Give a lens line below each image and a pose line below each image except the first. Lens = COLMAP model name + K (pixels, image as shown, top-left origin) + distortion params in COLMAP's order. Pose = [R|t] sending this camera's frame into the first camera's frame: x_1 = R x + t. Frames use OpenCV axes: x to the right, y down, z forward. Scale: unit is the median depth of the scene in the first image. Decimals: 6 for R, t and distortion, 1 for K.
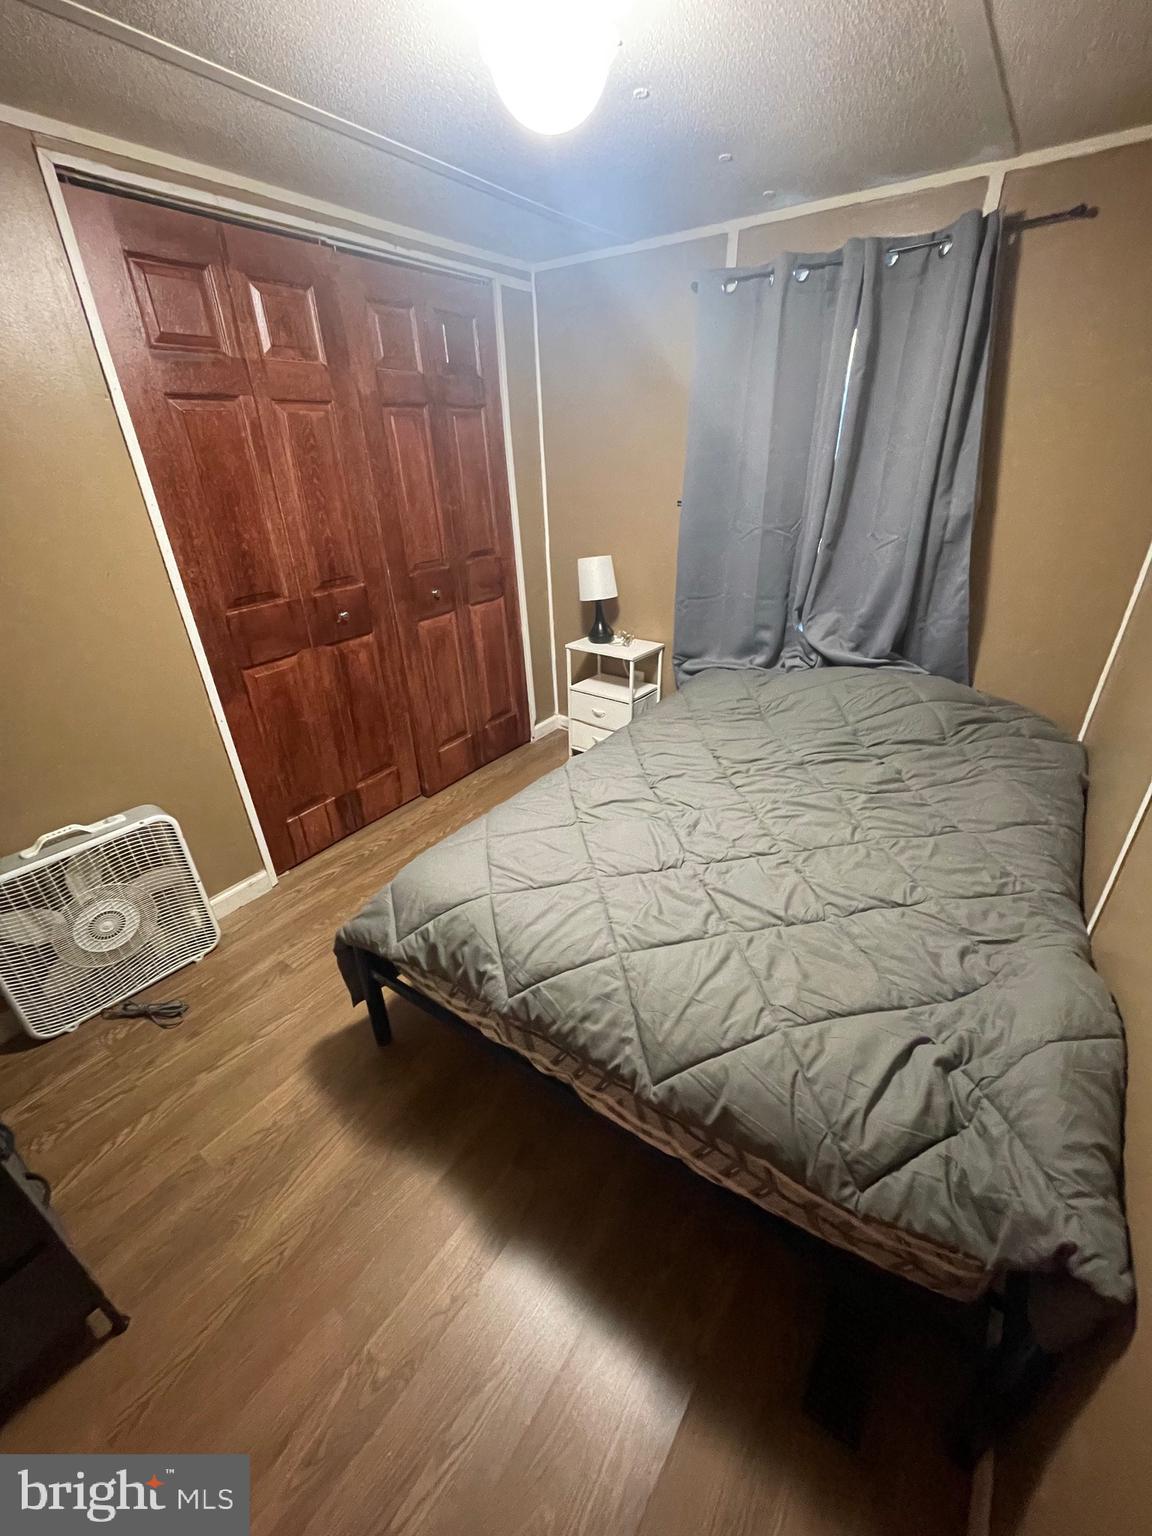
lens RADIAL K [[621.2, 0, 576.0], [0, 621.2, 768.0], [0, 0, 1]] dist [0.002456, -0.002842]
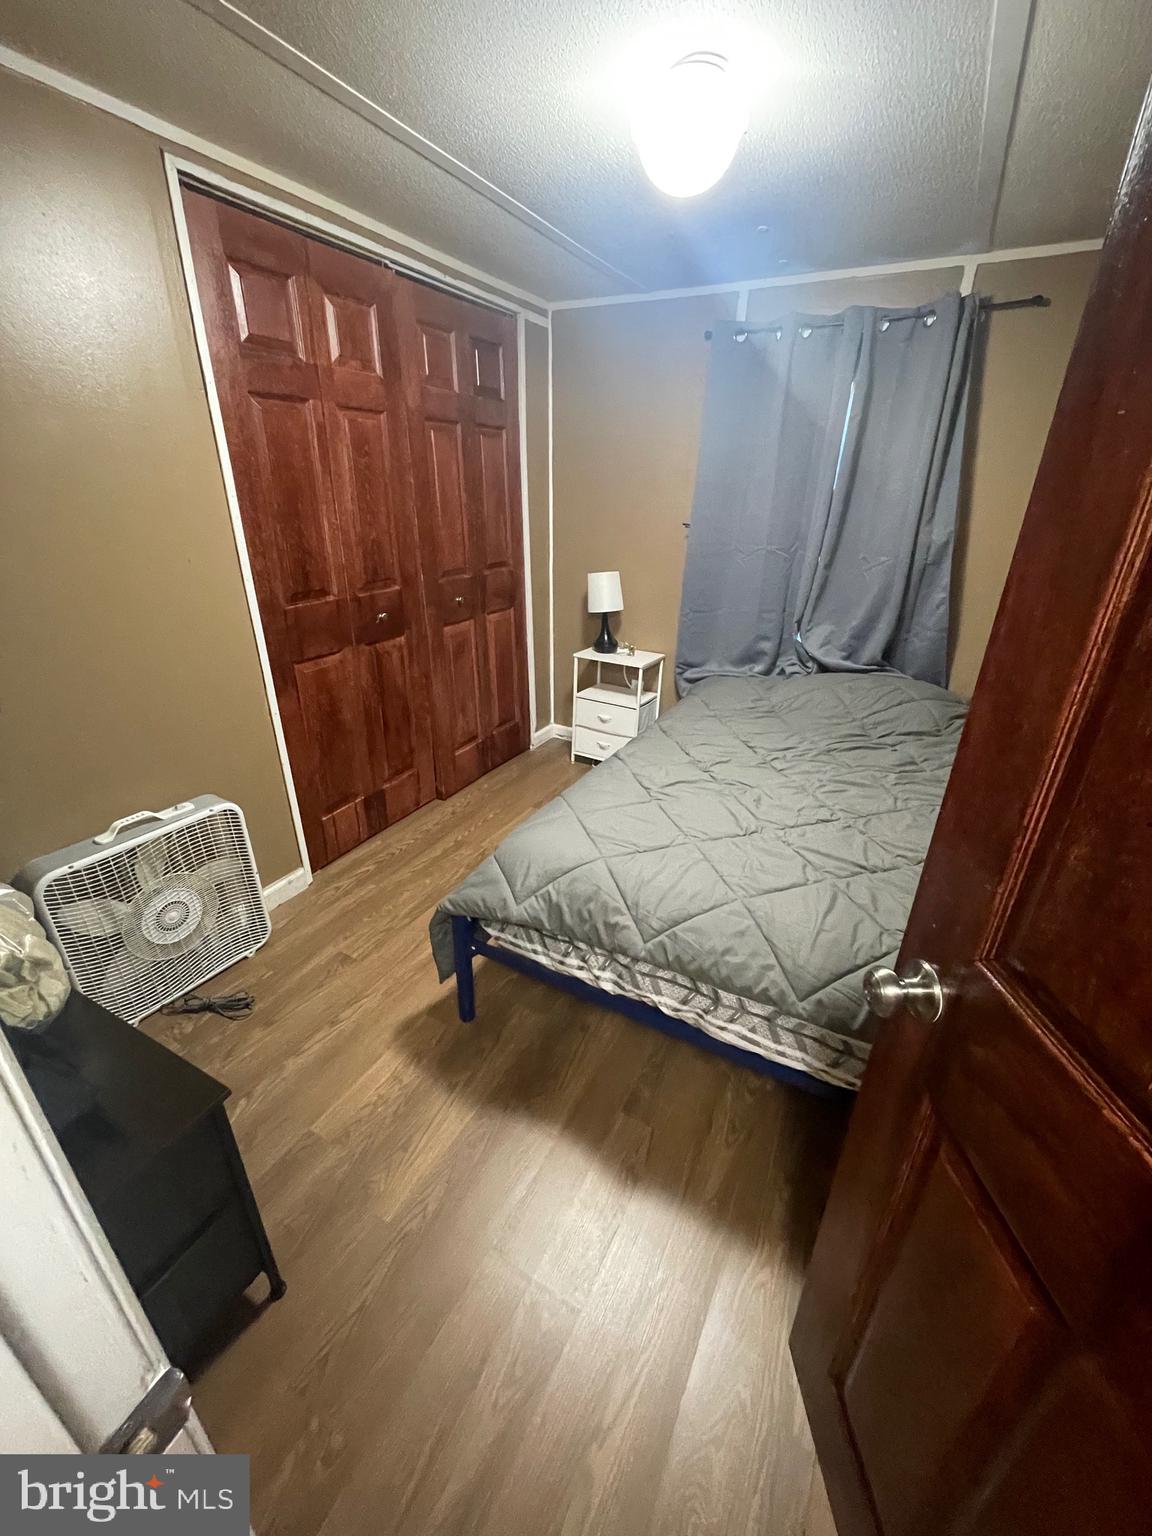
lens RADIAL K [[621.7, 0, 576.0], [0, 621.7, 768.0], [0, 0, 1]] dist [0.003358, -0.004667]
pose [[0.991664, -0.007015, 0.128663, -0.232737], [0.013317, 0.998750, -0.048186, 0.070977], [-0.128165, 0.049498, 0.990517, -0.054851]]
